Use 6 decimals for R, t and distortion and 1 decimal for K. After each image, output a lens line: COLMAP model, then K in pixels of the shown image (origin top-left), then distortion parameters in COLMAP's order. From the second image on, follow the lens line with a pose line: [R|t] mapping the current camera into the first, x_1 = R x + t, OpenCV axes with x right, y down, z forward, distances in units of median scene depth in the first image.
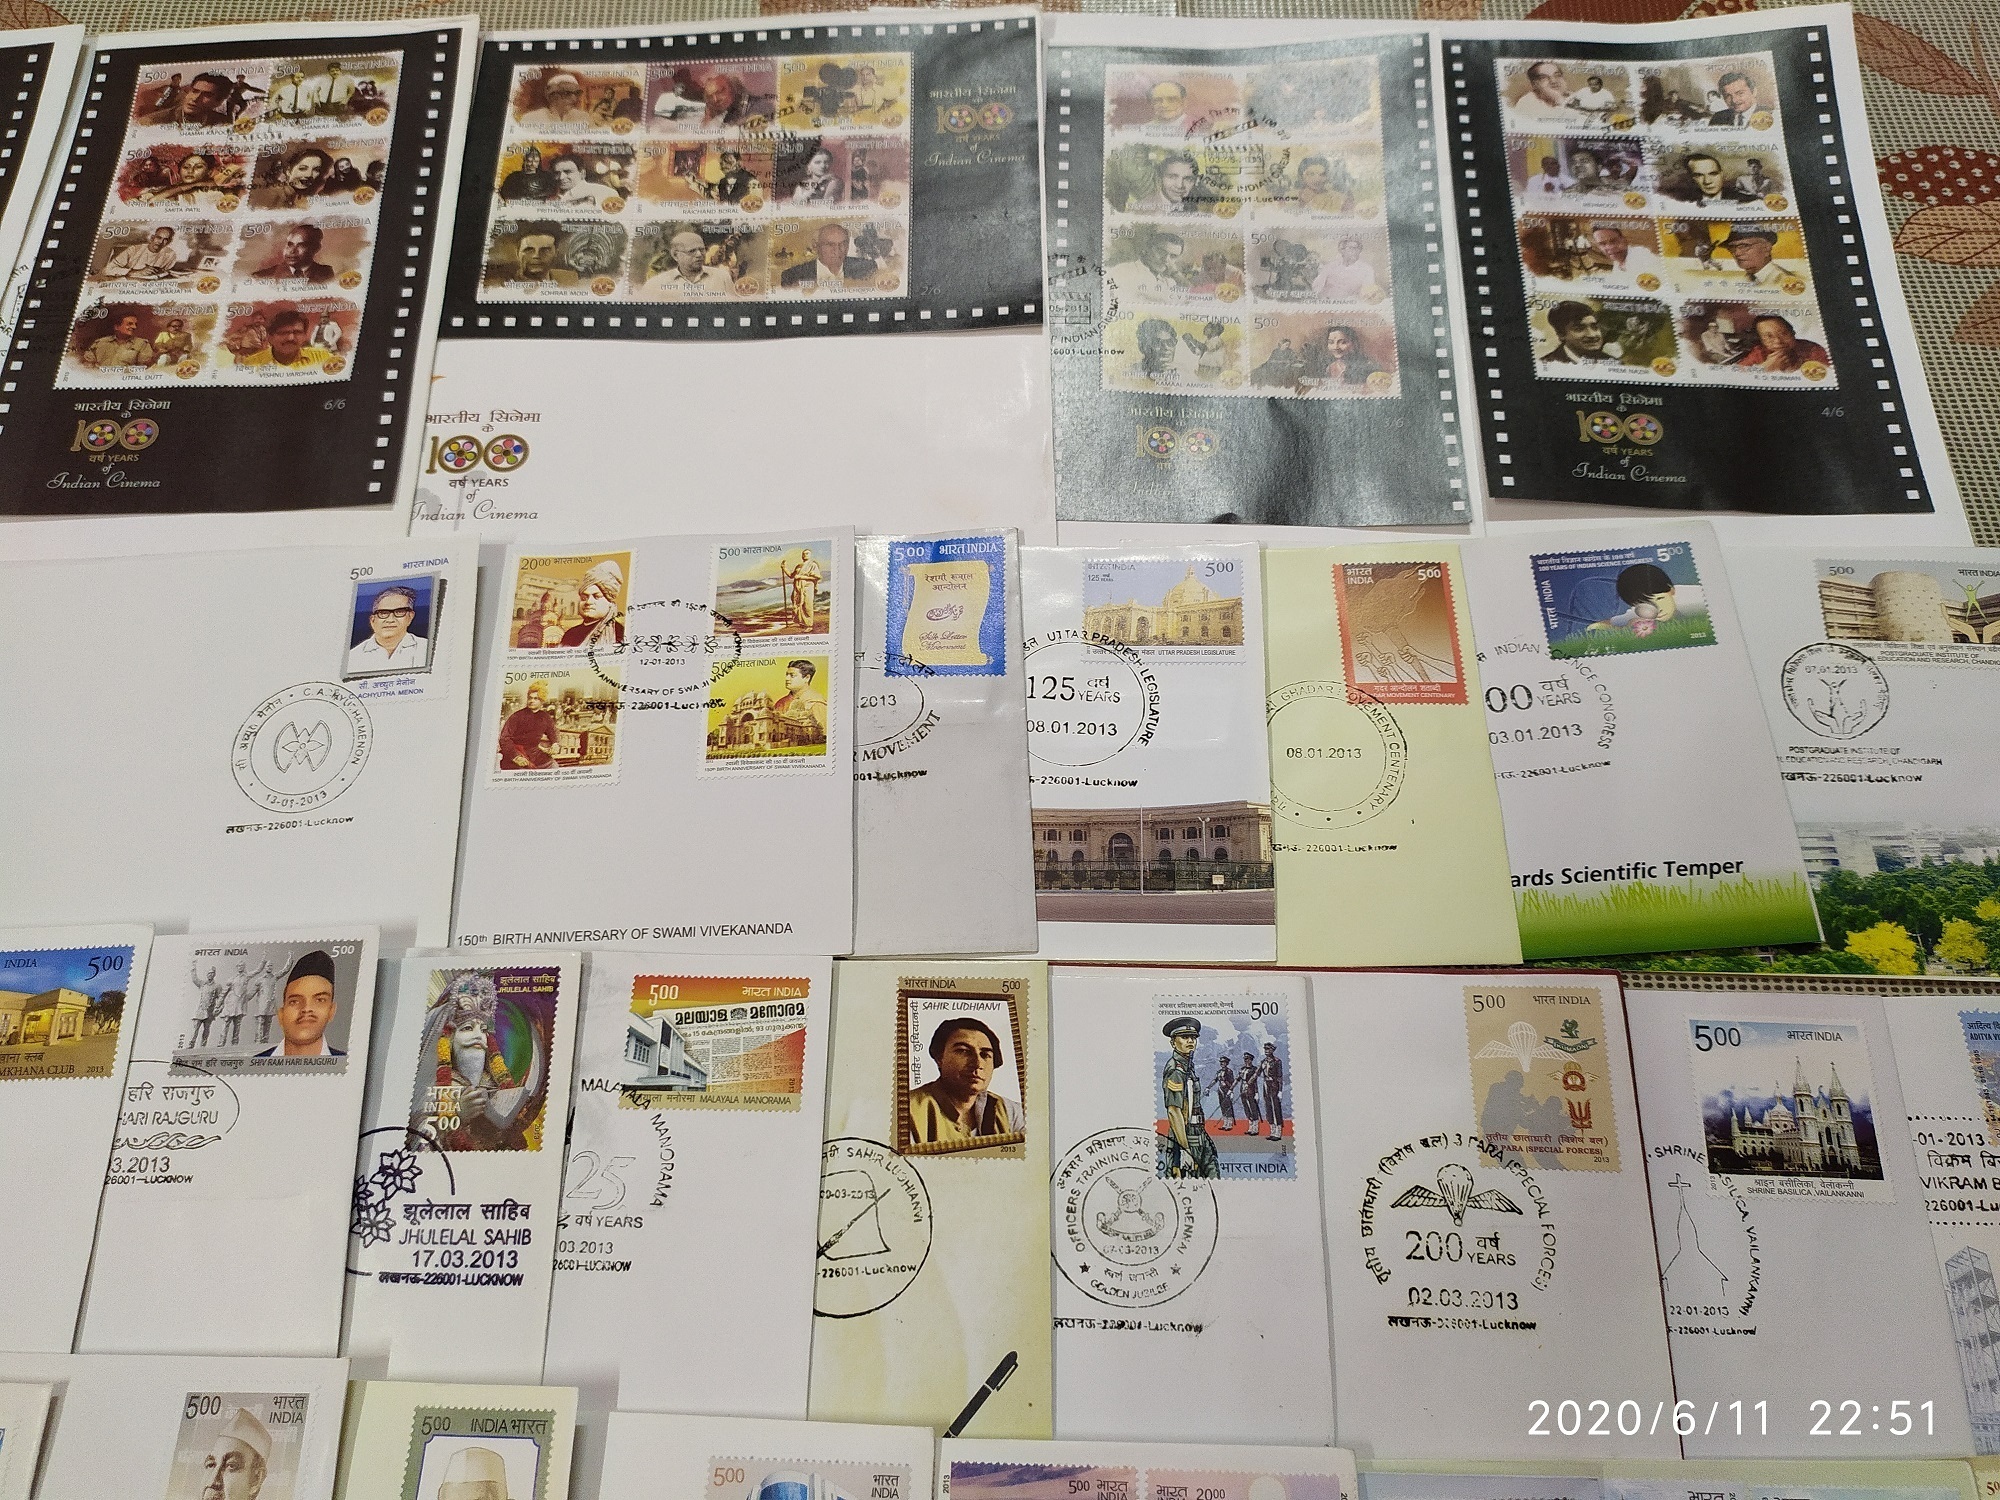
lens RADIAL K [[1535.9, 0, 1000.0], [0, 1535.9, 750.0], [0, 0, 1]] dist [0.043462, -0.090024]
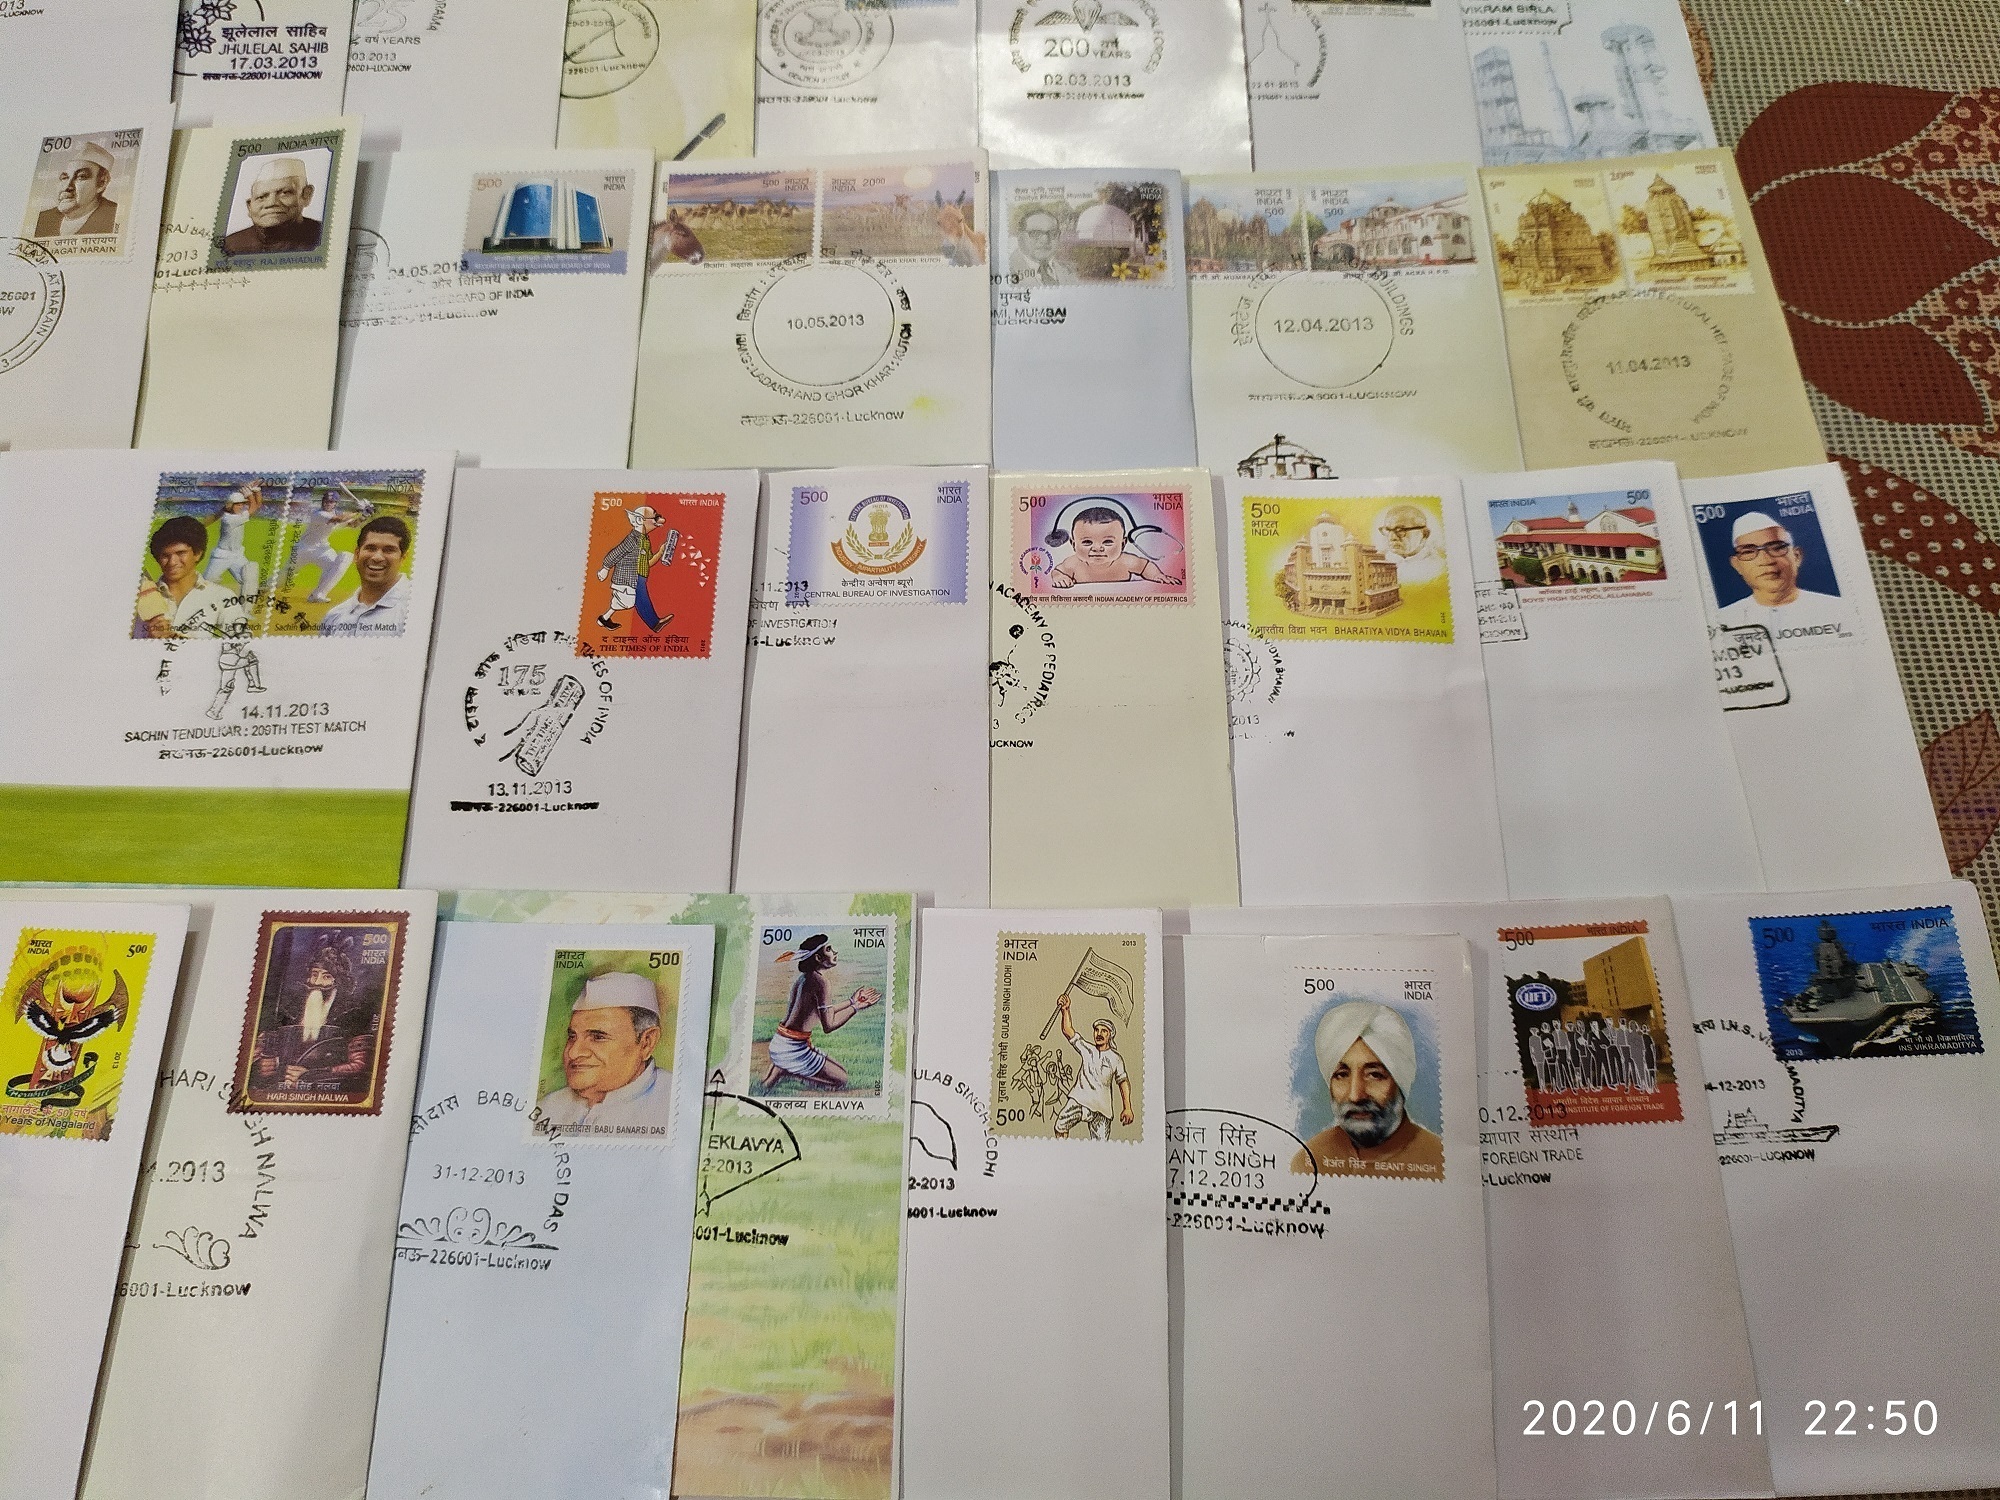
lens RADIAL K [[1533.3, 0, 1008.3], [0, 1533.3, 755.4], [0, 0, 1]] dist [0.013937, -0.037268]
pose [[0.998882, -0.025386, 0.039869, 0.143831], [0.022200, 0.996675, 0.078398, 0.665307], [-0.041727, -0.077425, 0.996125, -0.228887]]
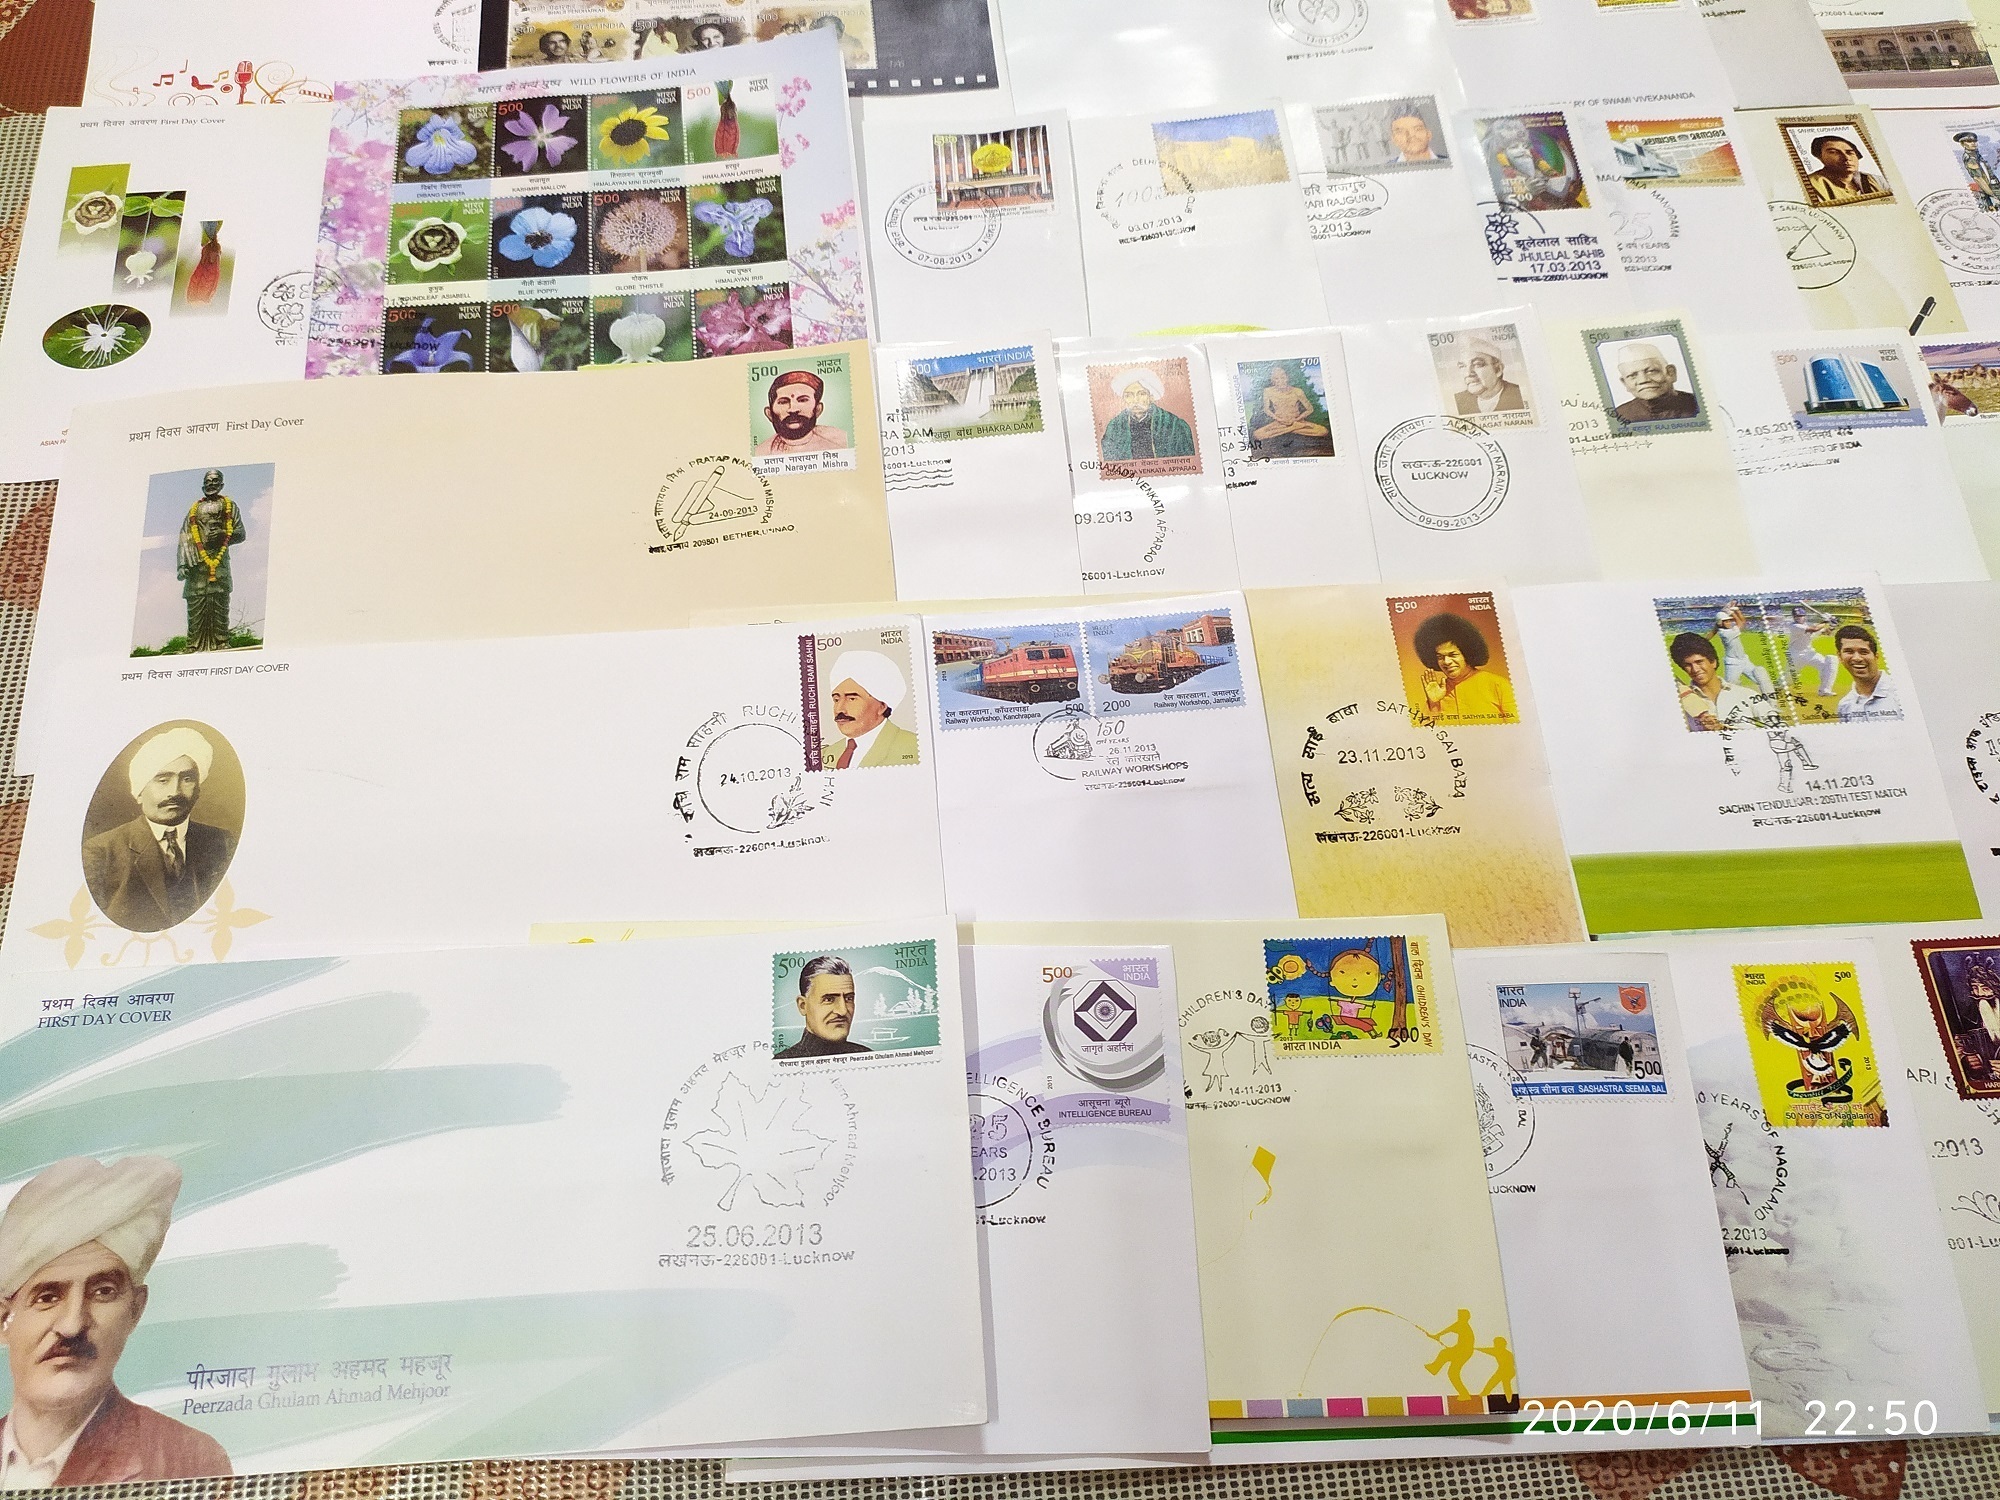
lens RADIAL K [[1535.9, 0, 1000.0], [0, 1535.9, 750.0], [0, 0, 1]] dist [0.043462, -0.090024]
pose [[0.994557, -0.069330, 0.077775, -0.871751], [0.069670, 0.997569, -0.001665, 0.637541], [-0.077470, 0.007075, 0.996970, -0.372299]]
